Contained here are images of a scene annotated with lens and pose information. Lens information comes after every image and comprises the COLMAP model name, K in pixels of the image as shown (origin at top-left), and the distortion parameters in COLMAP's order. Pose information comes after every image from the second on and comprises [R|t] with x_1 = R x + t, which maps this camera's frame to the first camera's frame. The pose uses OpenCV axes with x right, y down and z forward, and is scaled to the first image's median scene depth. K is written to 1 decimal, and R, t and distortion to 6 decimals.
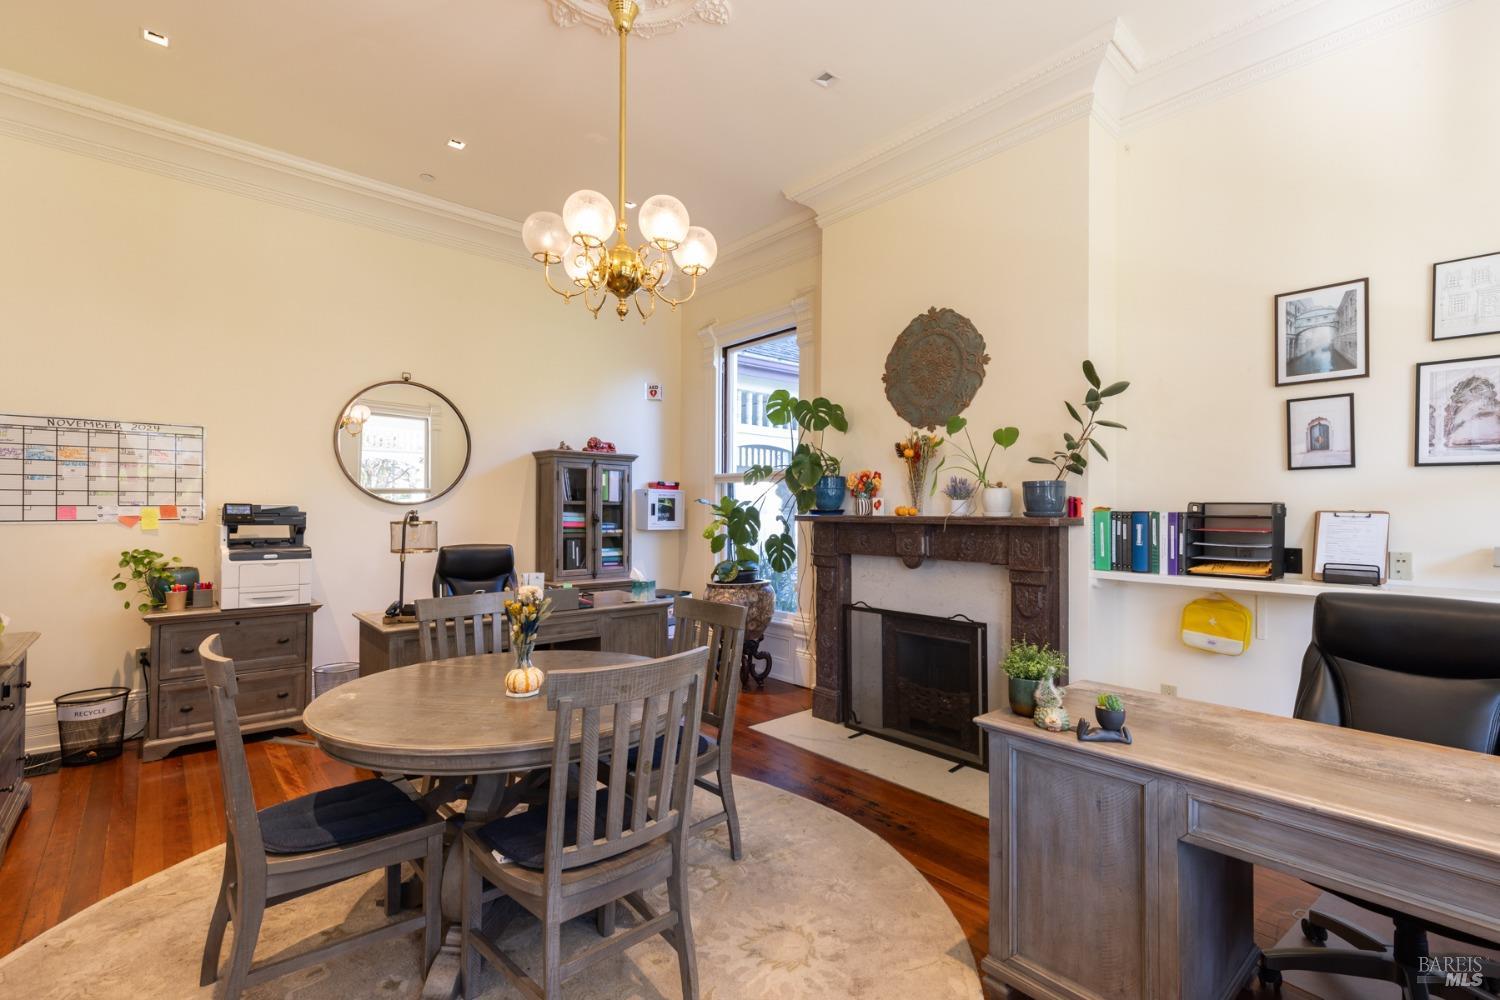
lens RADIAL K [[674.1, 0, 749.0], [0, 674.1, 503.9], [0, 0, 1]] dist [0.000094, -0.000001]
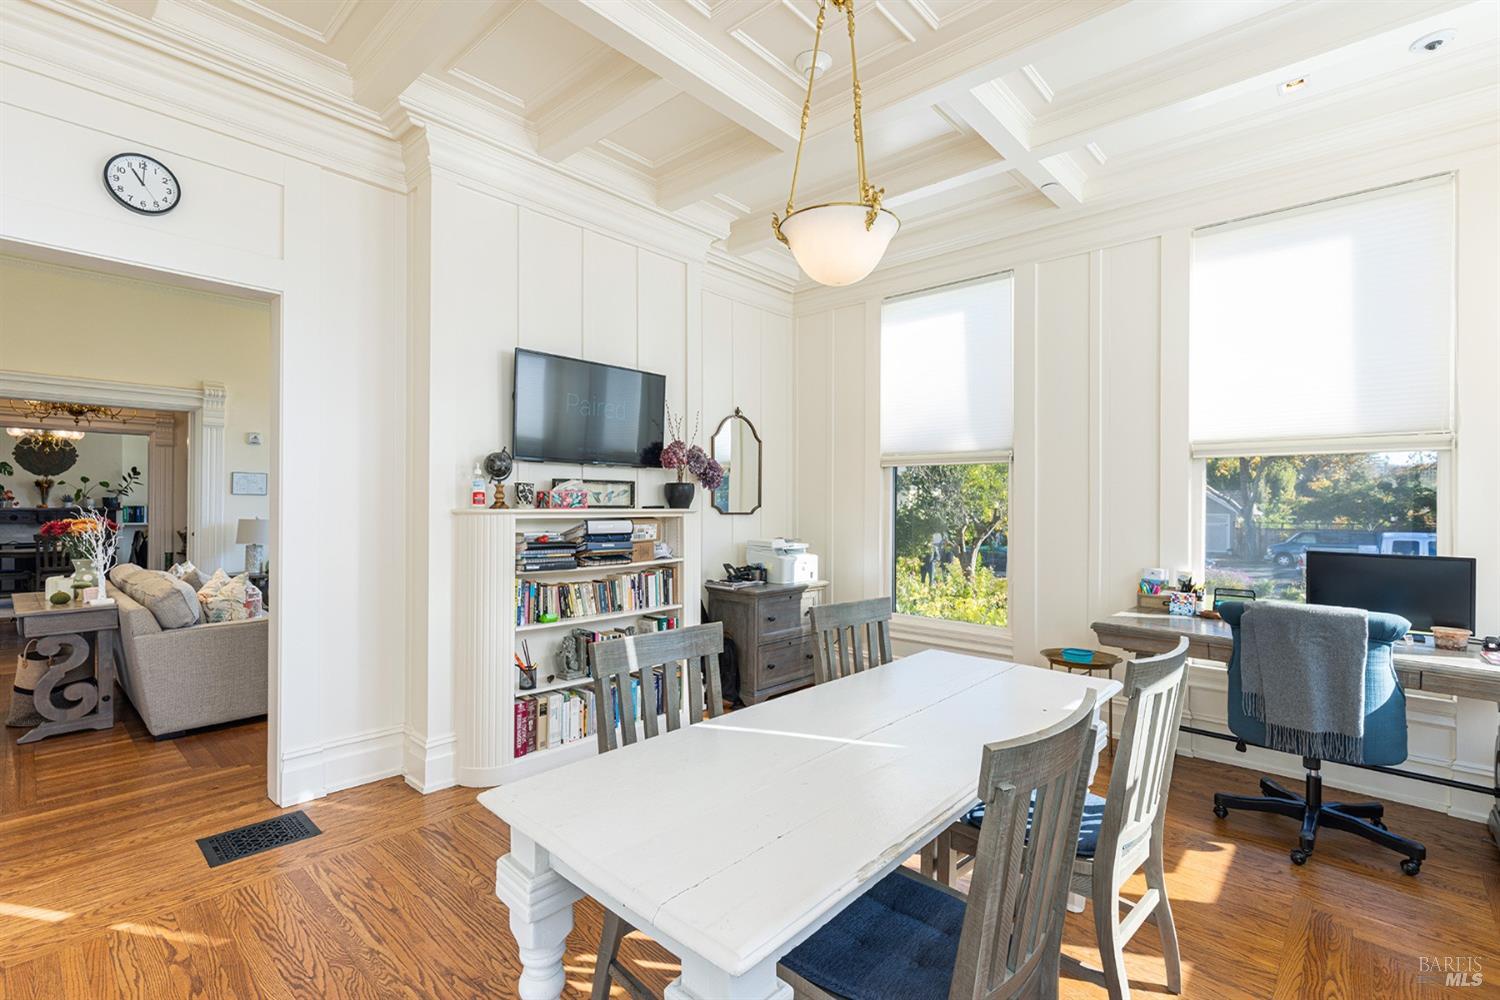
lens RADIAL K [[674.4, 0, 747.2], [0, 674.4, 501.3], [0, 0, 1]] dist [0.000267, -0.000070]
pose [[-0.107470, 0.005141, 0.994195, -3.339560], [-0.008582, 0.999945, -0.006099, -0.020151], [-0.994171, -0.009188, -0.107419, -1.861427]]
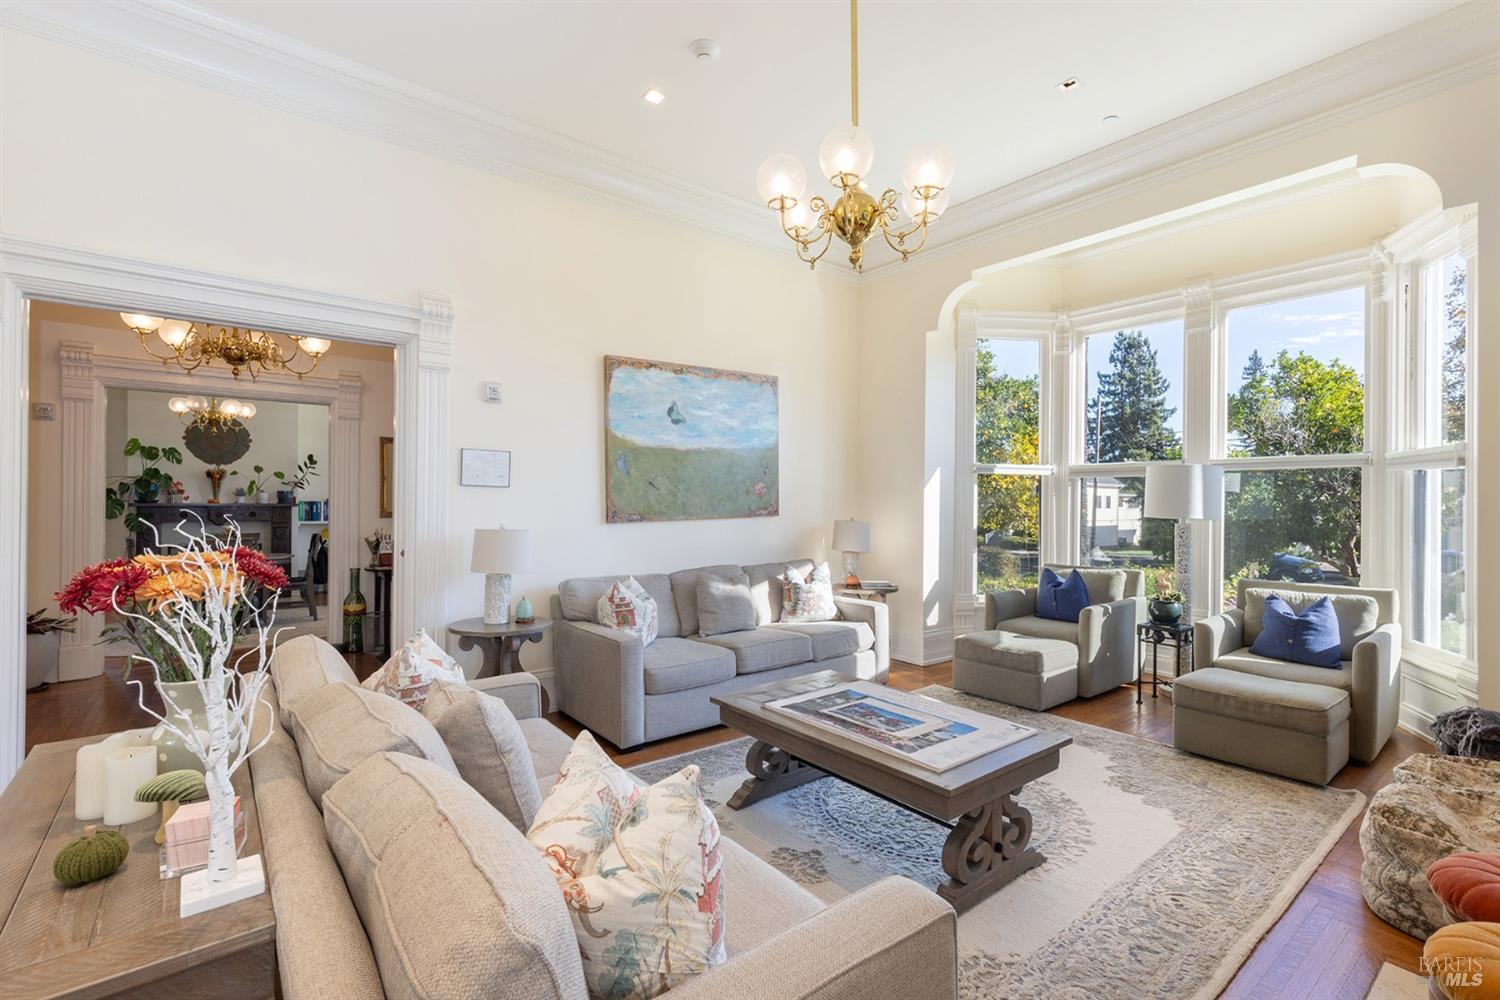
lens RADIAL K [[674.4, 0, 743.2], [0, 674.4, 500.6], [0, 0, 1]] dist [0.000267, -0.000070]
pose [[0.057042, 0.001019, 0.998371, -2.319509], [-0.015463, 0.999880, -0.000137, -0.021850], [-0.998252, -0.015430, 0.057051, -1.106261]]
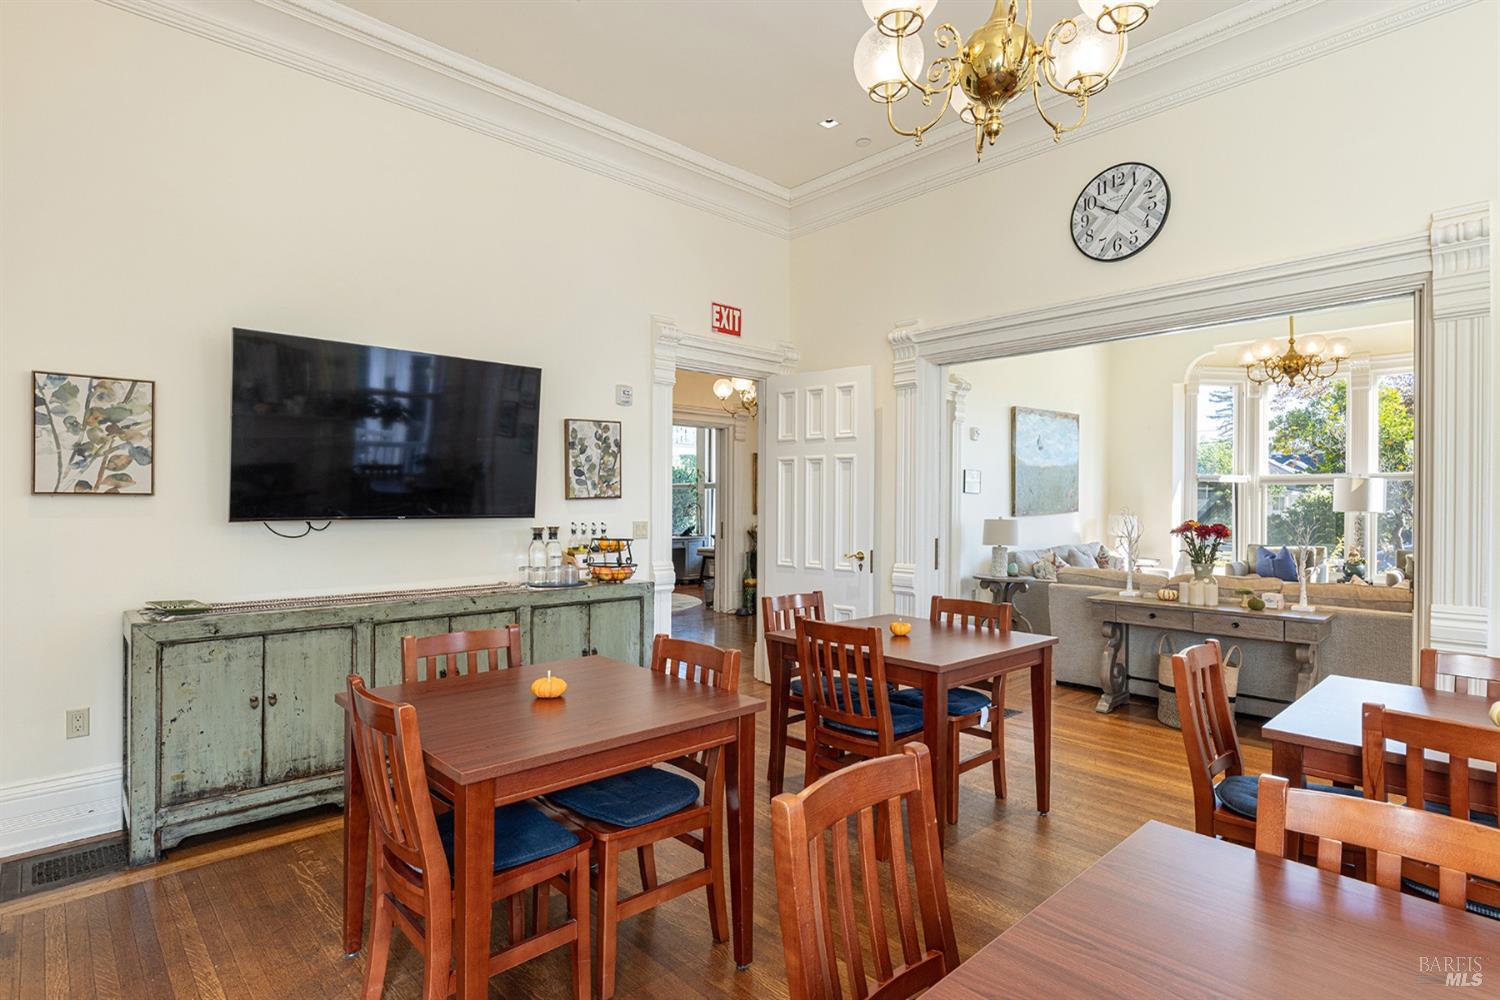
lens RADIAL K [[771.5, 0, 756.4], [0, 771.5, 503.0], [0, 0, 1]] dist [0.021588, 0.000508]
pose [[-0.052555, -0.004236, 0.998609, -3.291796], [-0.013072, 0.999908, 0.003554, -0.011767], [-0.998532, -0.012867, -0.052606, 0.141648]]
